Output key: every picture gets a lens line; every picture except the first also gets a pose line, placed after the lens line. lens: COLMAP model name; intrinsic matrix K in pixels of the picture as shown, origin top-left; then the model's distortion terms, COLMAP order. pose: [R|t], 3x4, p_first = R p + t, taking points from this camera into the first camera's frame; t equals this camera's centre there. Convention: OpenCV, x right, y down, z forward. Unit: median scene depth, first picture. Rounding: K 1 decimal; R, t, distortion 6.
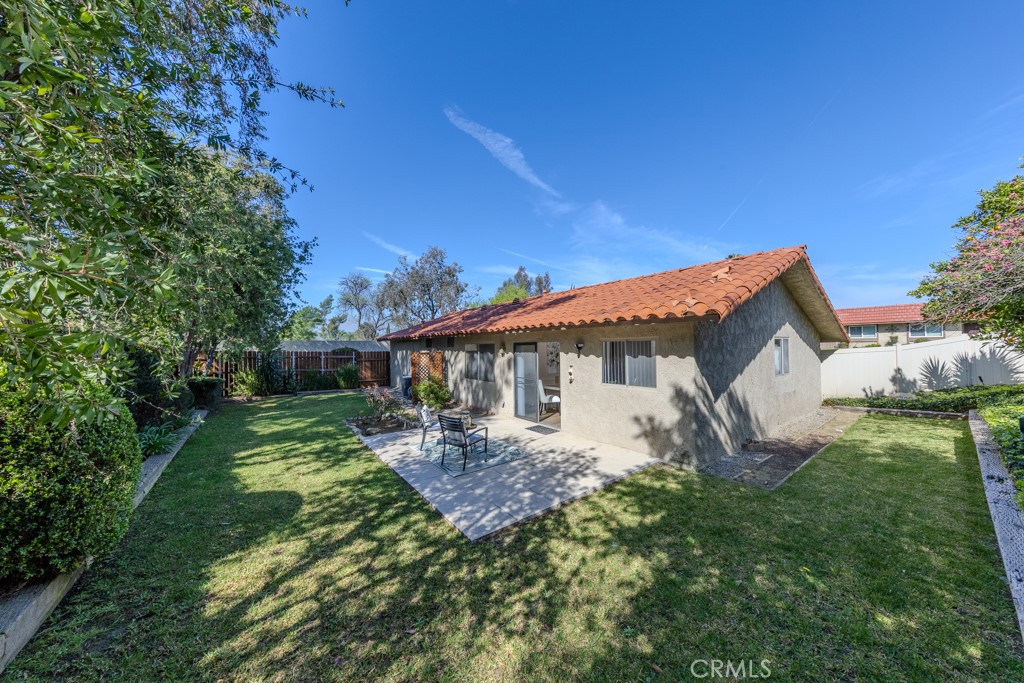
lens RADIAL K [[345.5, 0, 505.9], [0, 345.5, 339.2], [0, 0, 1]] dist [0.003094, 0.000087]
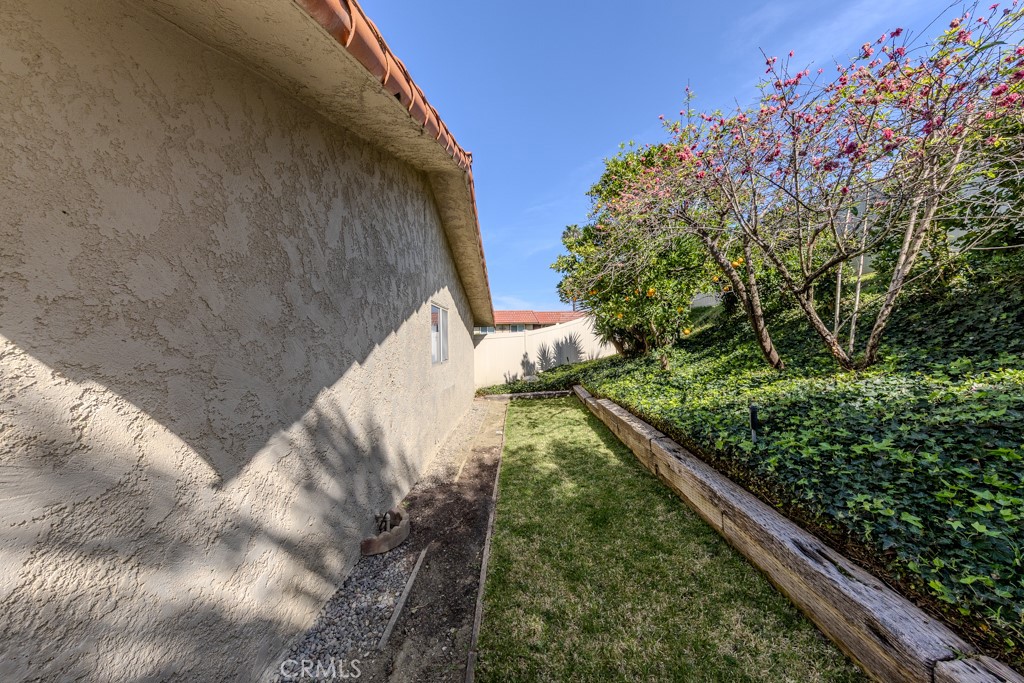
lens RADIAL K [[345.5, 0, 510.2], [0, 345.5, 339.8], [0, 0, 1]] dist [0.003094, 0.000087]
pose [[0.637341, 0.000806, 0.770582, 0.318682], [-0.002621, 0.999996, 0.001122, 0.047987], [-0.770578, -0.002735, 0.637340, 0.406658]]
